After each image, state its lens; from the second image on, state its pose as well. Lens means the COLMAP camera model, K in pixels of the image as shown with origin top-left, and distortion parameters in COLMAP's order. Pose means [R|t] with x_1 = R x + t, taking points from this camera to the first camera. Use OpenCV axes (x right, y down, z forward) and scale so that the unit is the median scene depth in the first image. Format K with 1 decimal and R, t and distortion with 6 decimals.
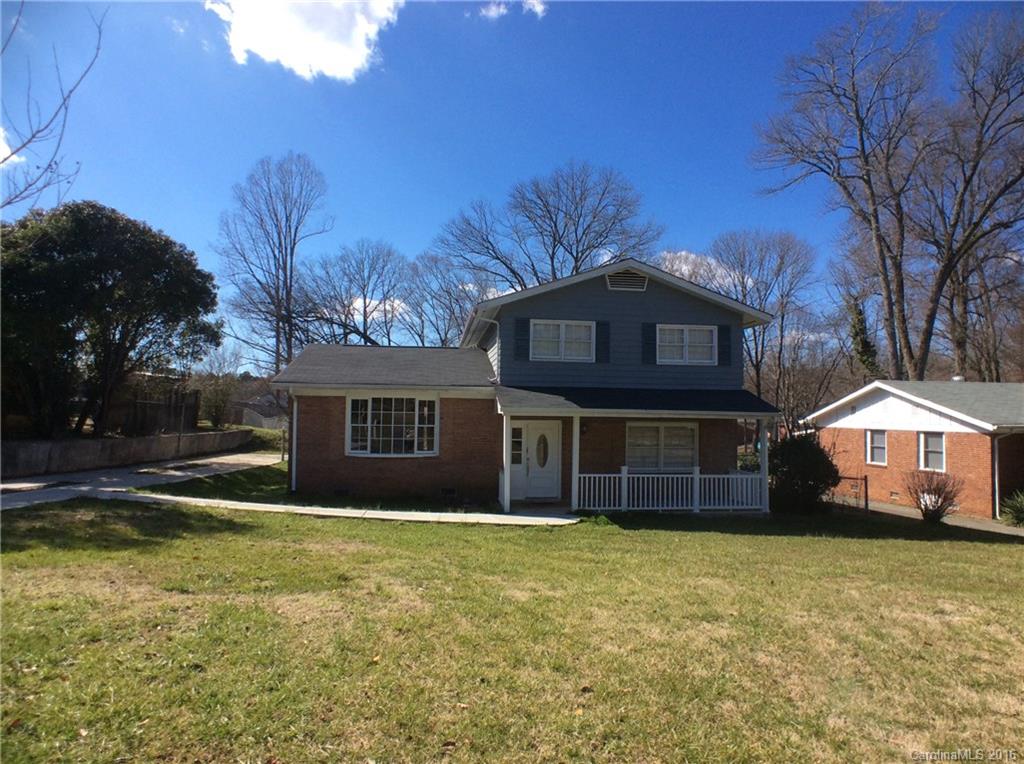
lens RADIAL K [[956.3, 0, 514.2], [0, 956.3, 330.5], [0, 0, 1]] dist [-0.009752, 0.000085]
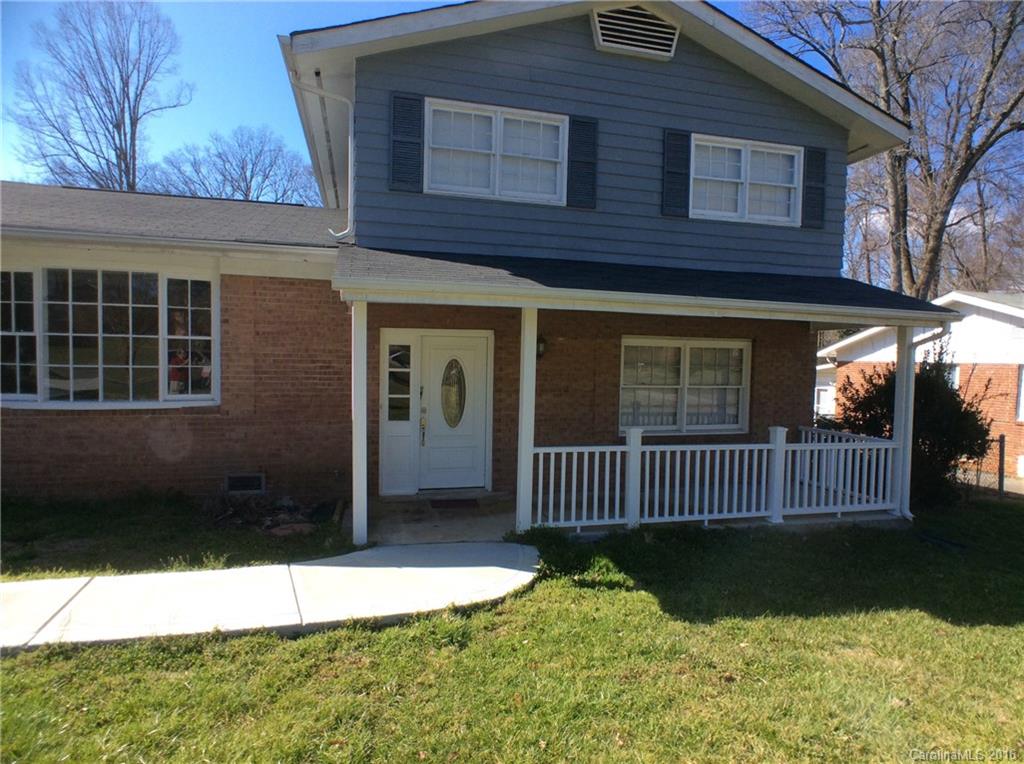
lens RADIAL K [[946.3, 0, 512.0], [0, 946.3, 382.0], [0, 0, 1]] dist [0.001689, 0.000093]
pose [[0.997412, 0.001005, 0.071898, 0.024799], [-0.009110, 0.993610, 0.112497, 0.067085], [-0.071325, -0.112861, 0.991047, 0.533409]]
